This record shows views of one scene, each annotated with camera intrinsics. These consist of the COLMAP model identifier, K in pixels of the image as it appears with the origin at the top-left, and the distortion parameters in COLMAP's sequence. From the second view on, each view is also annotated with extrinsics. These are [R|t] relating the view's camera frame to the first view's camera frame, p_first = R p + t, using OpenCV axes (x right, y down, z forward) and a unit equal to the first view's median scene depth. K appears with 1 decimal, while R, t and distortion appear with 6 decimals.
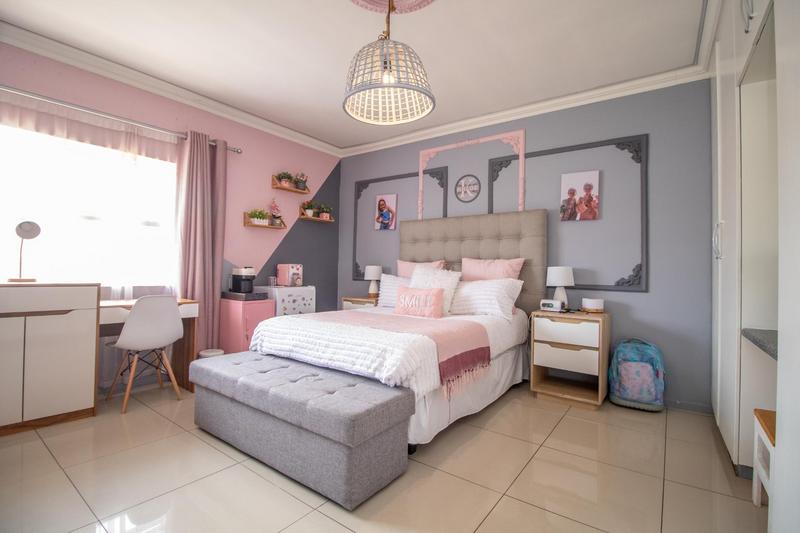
lens RADIAL K [[371.1, 0, 399.4], [0, 371.1, 265.1], [0, 0, 1]] dist [-0.009119, -0.001794]
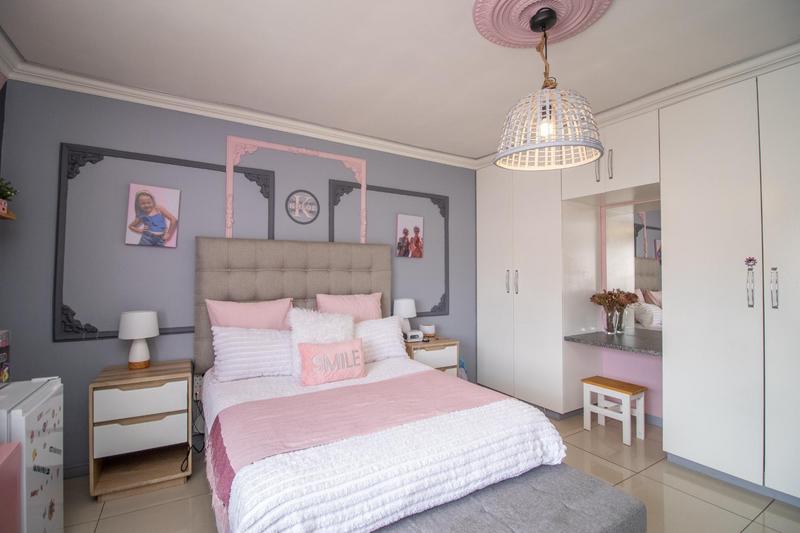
lens RADIAL K [[371.1, 0, 400.9], [0, 371.1, 268.1], [0, 0, 1]] dist [-0.009119, -0.001794]
pose [[0.393053, 0.002464, 0.919512, -0.494488], [-0.004180, 0.999991, -0.000893, -0.073692], [-0.919506, -0.003493, 0.393060, 0.492310]]
